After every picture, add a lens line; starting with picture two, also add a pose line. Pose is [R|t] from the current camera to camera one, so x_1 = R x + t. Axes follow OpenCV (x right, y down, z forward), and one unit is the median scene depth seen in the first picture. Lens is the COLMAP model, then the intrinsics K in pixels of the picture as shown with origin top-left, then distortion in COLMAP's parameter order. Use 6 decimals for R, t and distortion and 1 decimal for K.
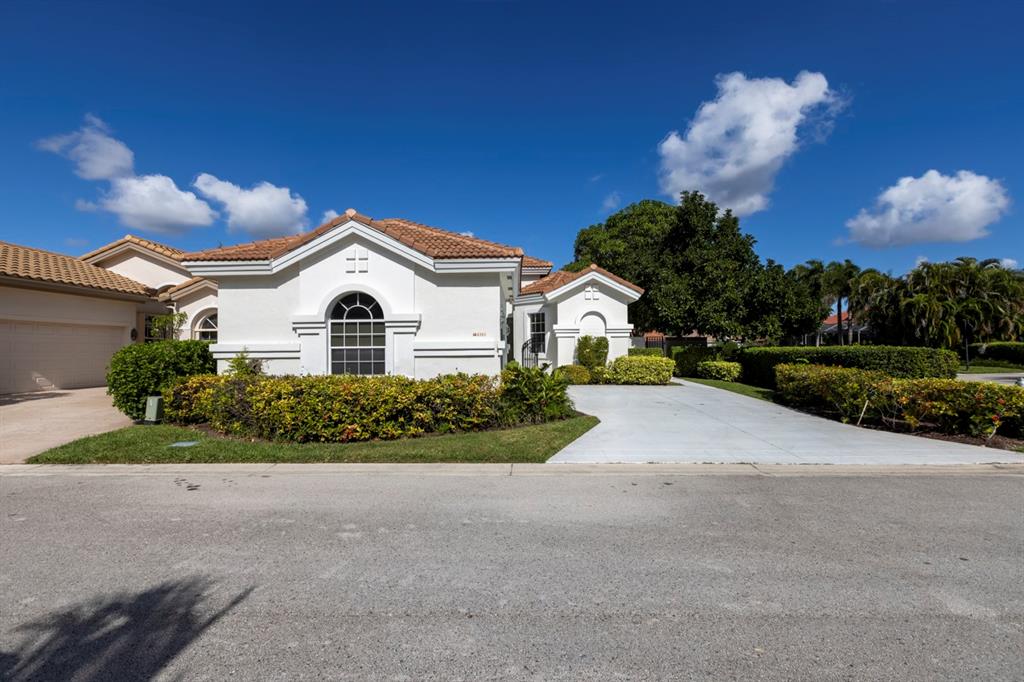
lens RADIAL K [[457.1, 0, 512.4], [0, 457.1, 341.9], [0, 0, 1]] dist [0.002708, 0.000190]
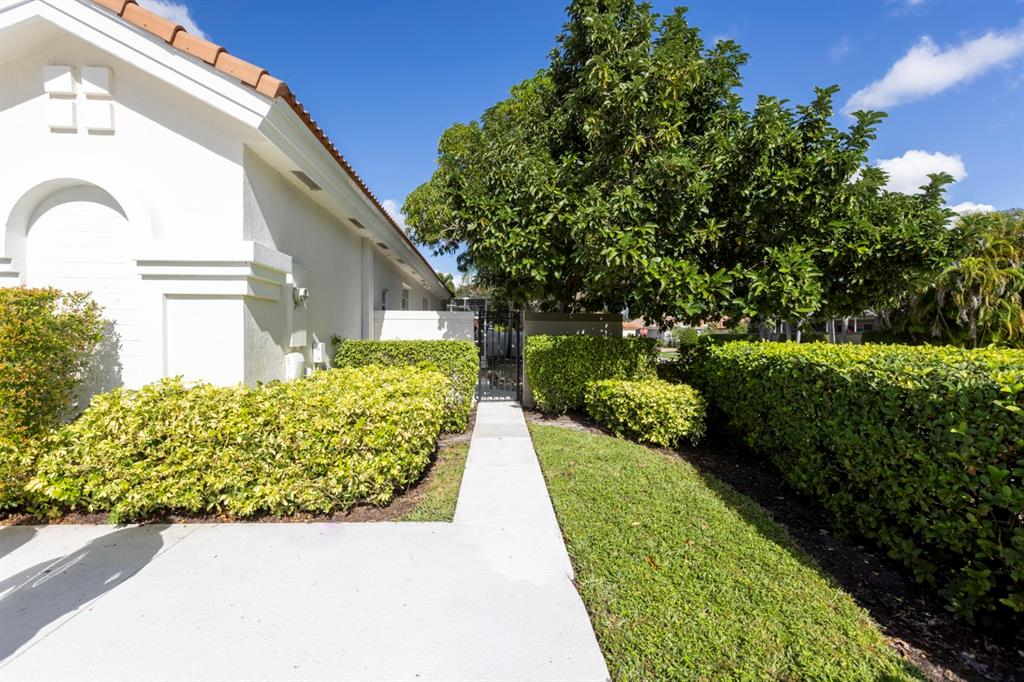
lens RADIAL K [[457.1, 0, 511.3], [0, 457.1, 341.7], [0, 0, 1]] dist [0.002708, 0.000190]
pose [[0.997597, 0.009276, 0.068667, 0.346260], [-0.011447, 0.999445, 0.031296, 0.003107], [-0.068338, -0.032007, 0.997149, 0.690757]]
